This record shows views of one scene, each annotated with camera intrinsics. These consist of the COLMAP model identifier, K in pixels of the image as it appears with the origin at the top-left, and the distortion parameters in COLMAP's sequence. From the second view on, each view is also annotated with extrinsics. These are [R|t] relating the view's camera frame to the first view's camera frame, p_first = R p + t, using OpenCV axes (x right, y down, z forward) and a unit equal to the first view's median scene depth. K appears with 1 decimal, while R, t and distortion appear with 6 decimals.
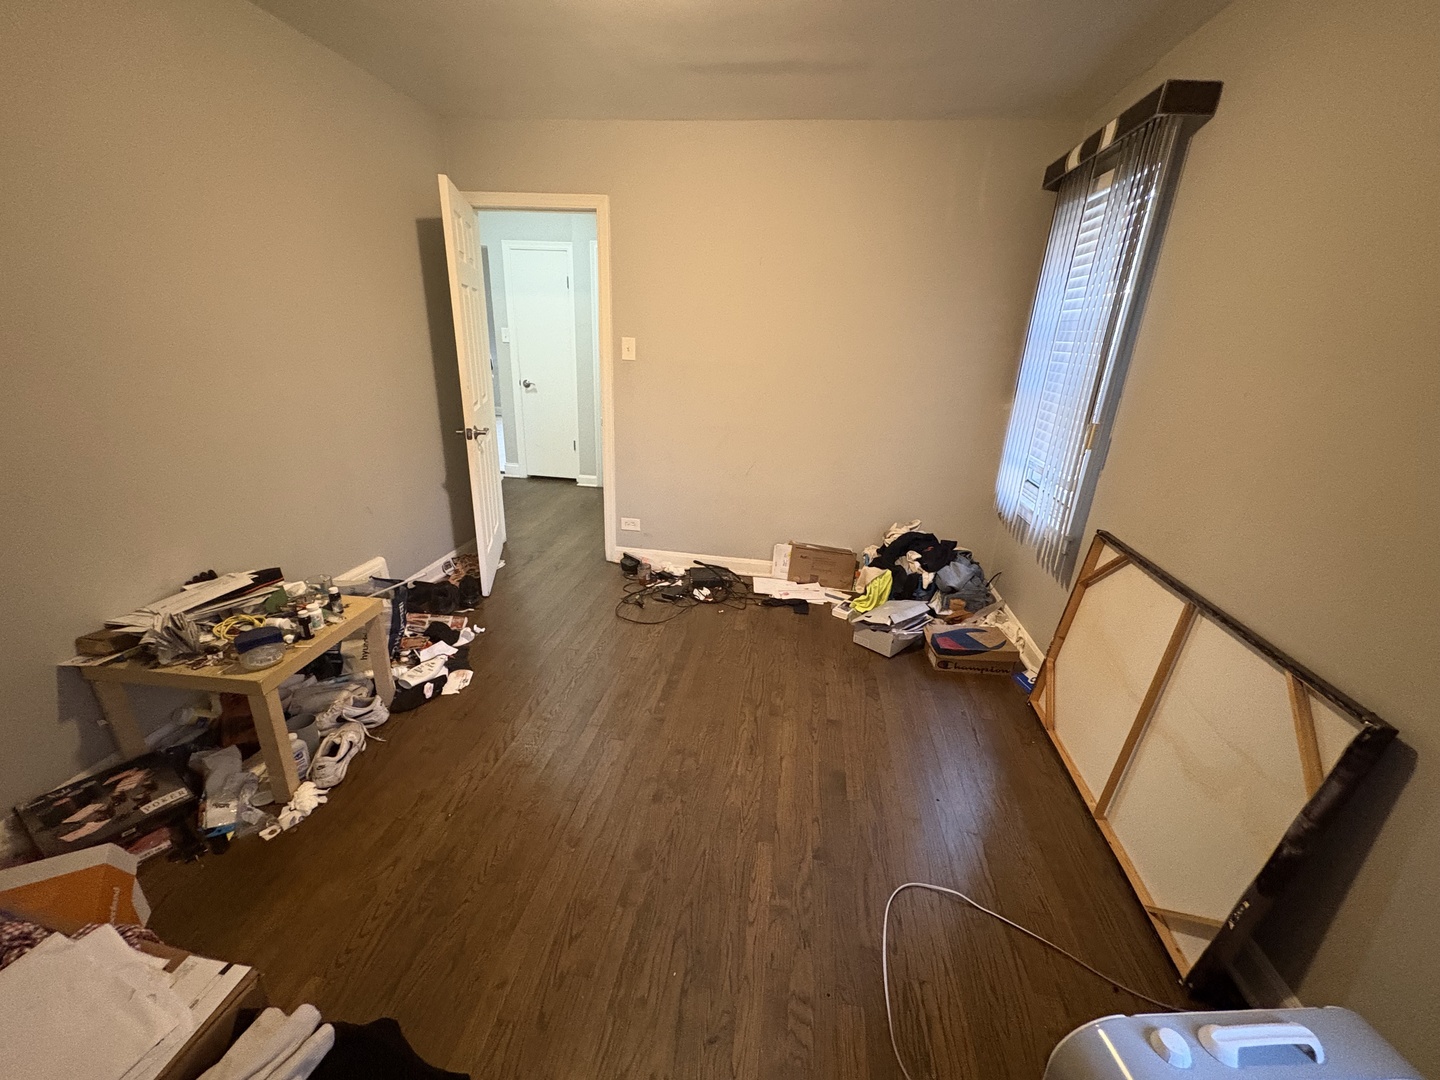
lens RADIAL K [[570.7, 0, 718.6], [0, 570.7, 540.5], [0, 0, 1]] dist [-0.000328, 0.000180]
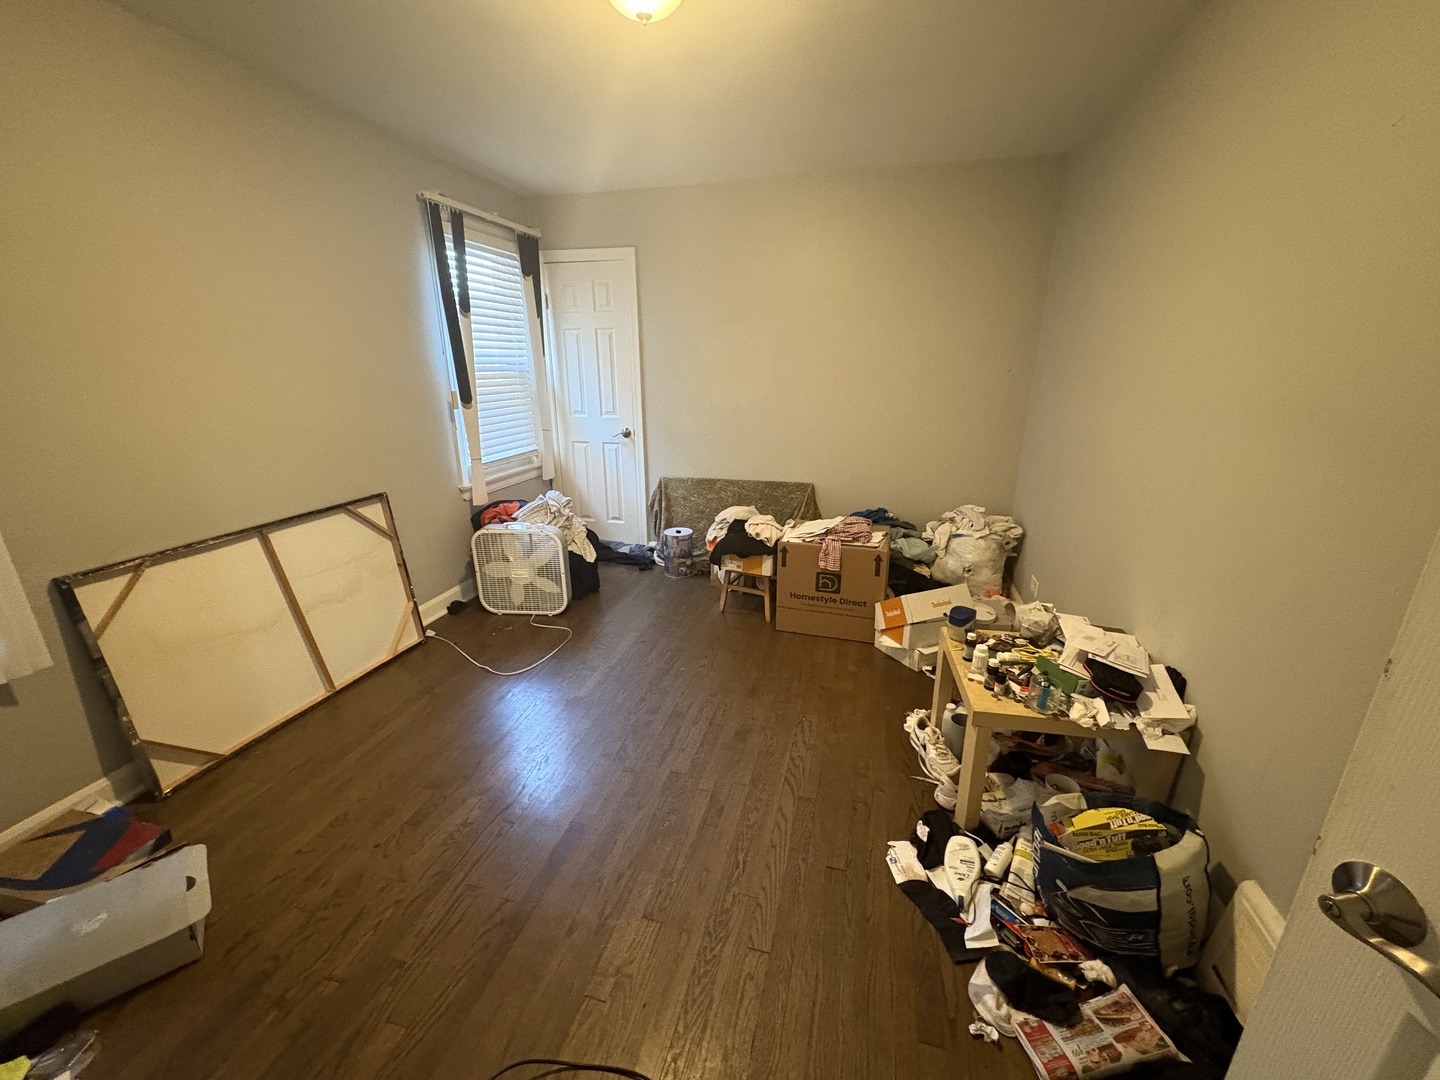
lens RADIAL K [[570.7, 0, 718.6], [0, 570.7, 540.5], [0, 0, 1]] dist [-0.000328, 0.000180]
pose [[-0.992436, -0.075716, 0.096636, -0.347226], [-0.002779, 0.800813, 0.598909, -0.613419], [-0.122734, 0.594110, -0.794965, 1.724741]]
